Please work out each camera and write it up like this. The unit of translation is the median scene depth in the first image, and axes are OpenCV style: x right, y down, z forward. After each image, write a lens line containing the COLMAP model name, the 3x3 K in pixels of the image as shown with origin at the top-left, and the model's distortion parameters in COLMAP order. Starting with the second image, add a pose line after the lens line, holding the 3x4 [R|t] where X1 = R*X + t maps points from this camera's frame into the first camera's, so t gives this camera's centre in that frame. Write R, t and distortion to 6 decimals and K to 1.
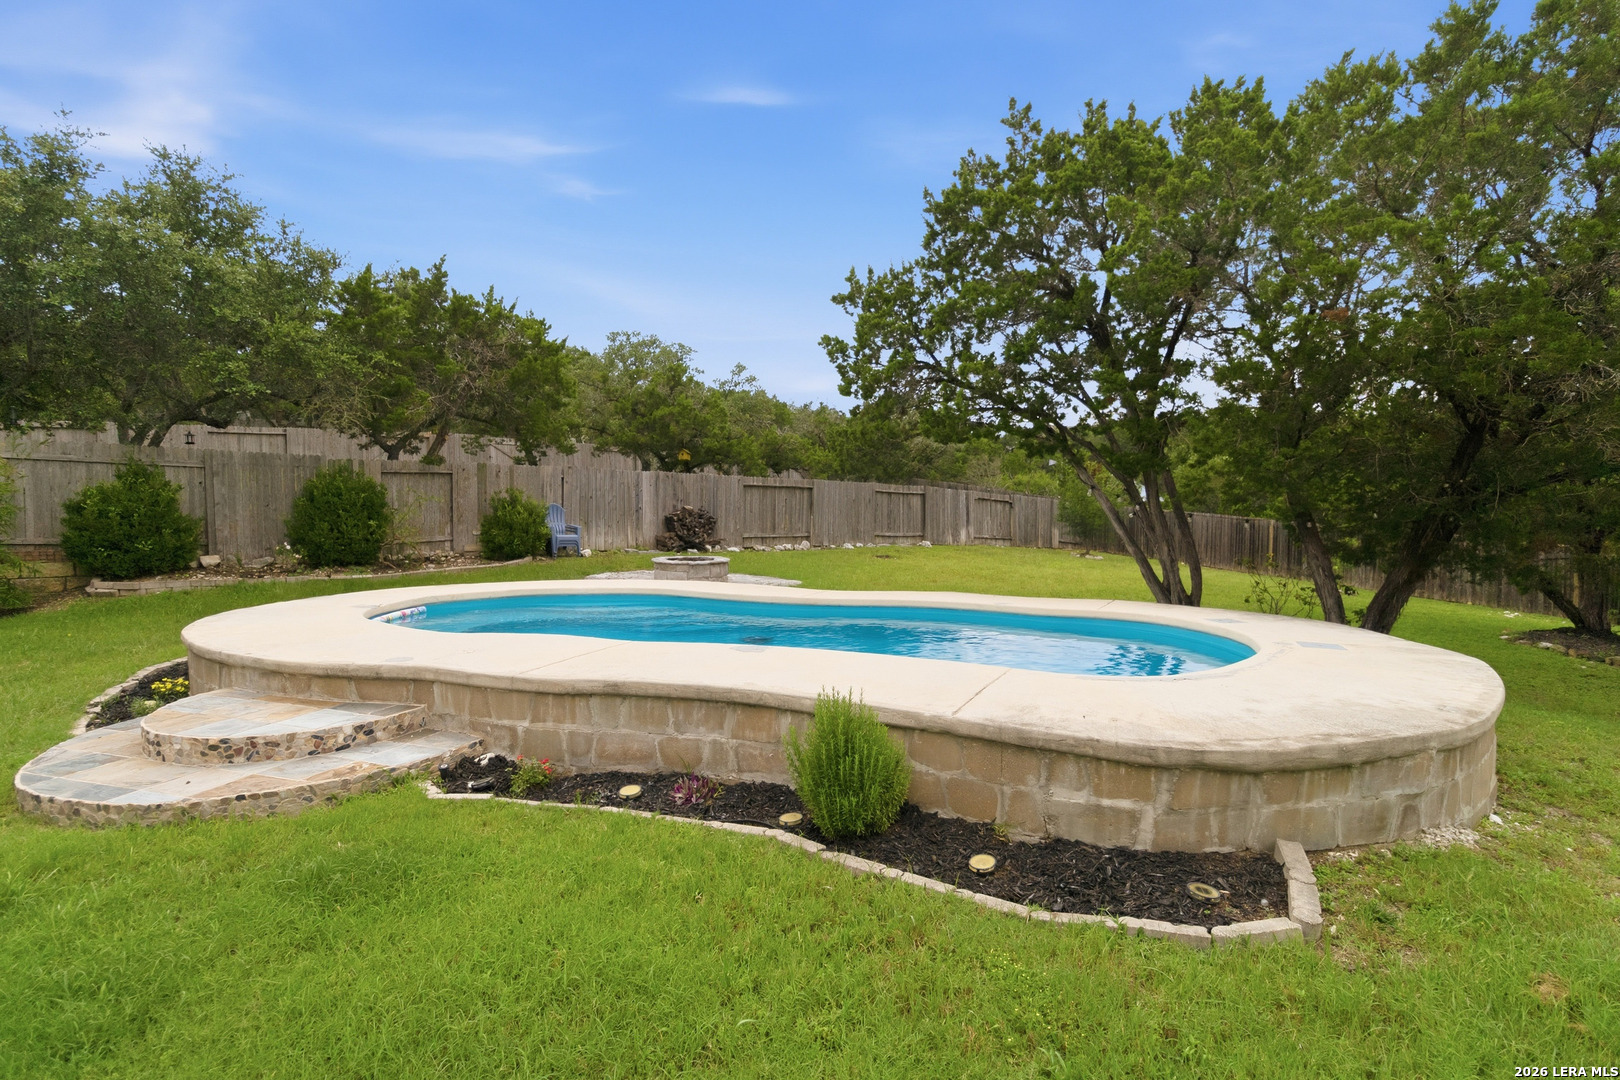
lens RADIAL K [[762.9, 0, 848.9], [0, 762.9, 532.3], [0, 0, 1]] dist [0.001028, 0.000704]
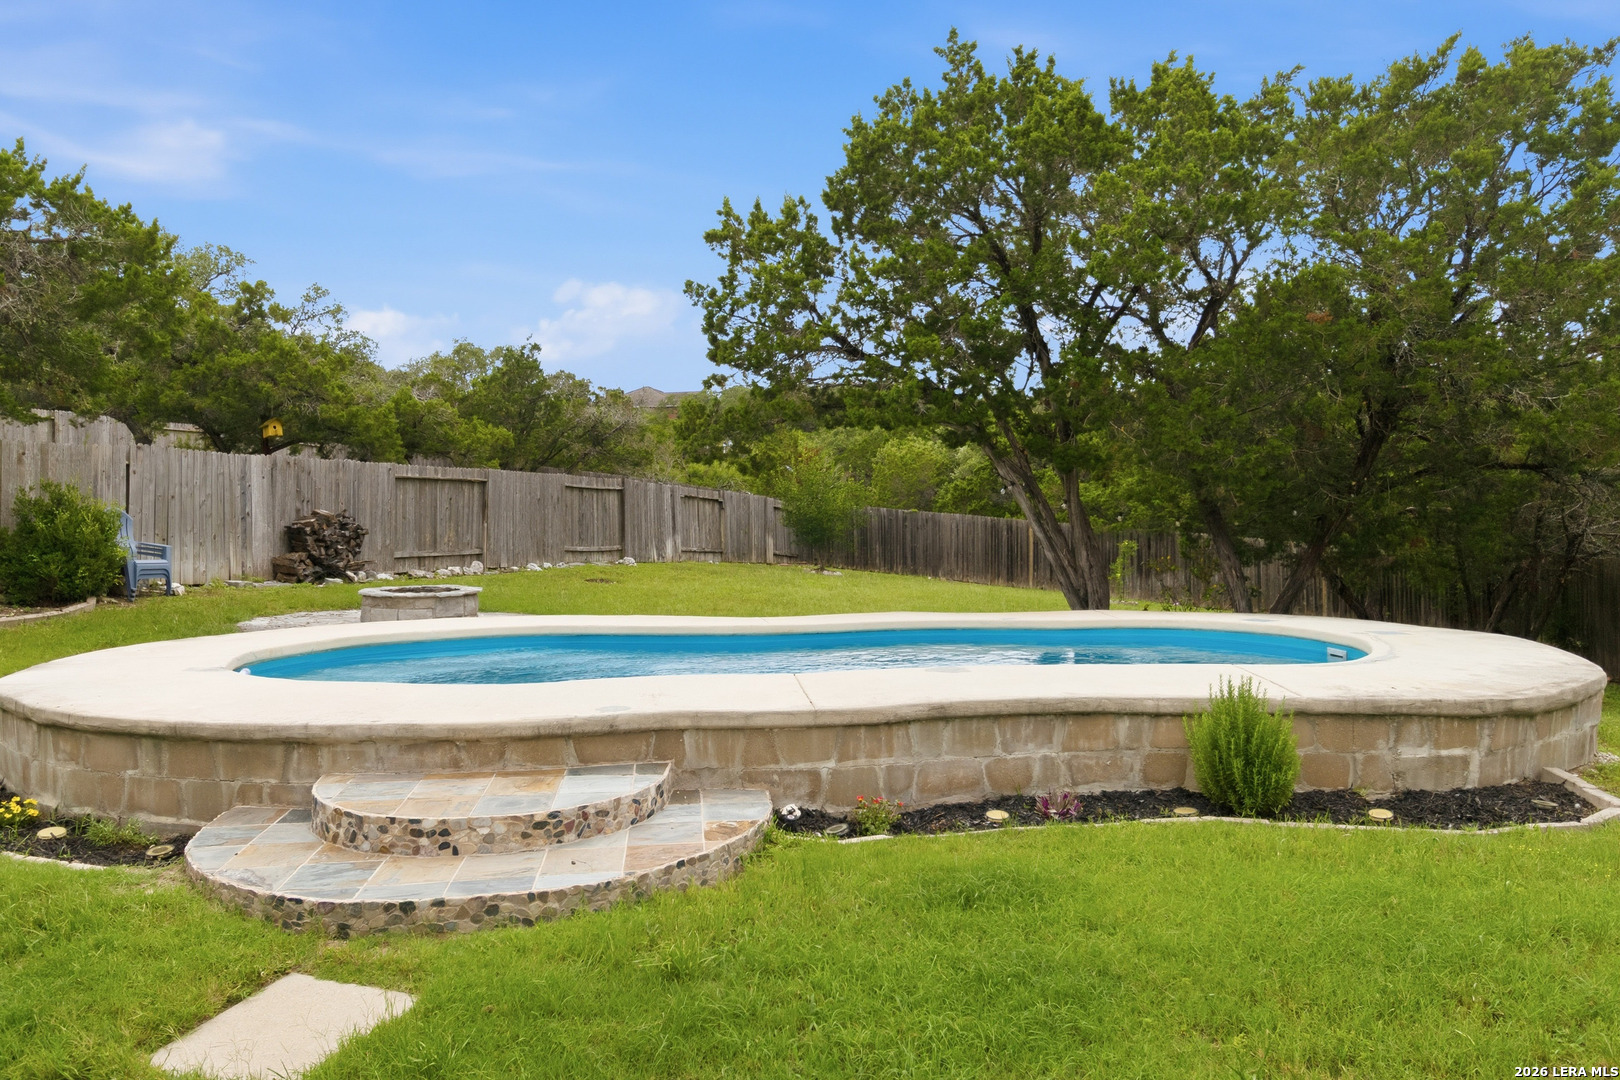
lens RADIAL K [[1153.9, 0, 815.8], [0, 1153.9, 489.5], [0, 0, 1]] dist [0.004570, -0.002835]
pose [[0.904500, -0.001055, 0.426473, -1.009139], [0.022095, 0.998770, -0.044389, 0.000459], [-0.425902, 0.049573, 0.903410, -0.179945]]
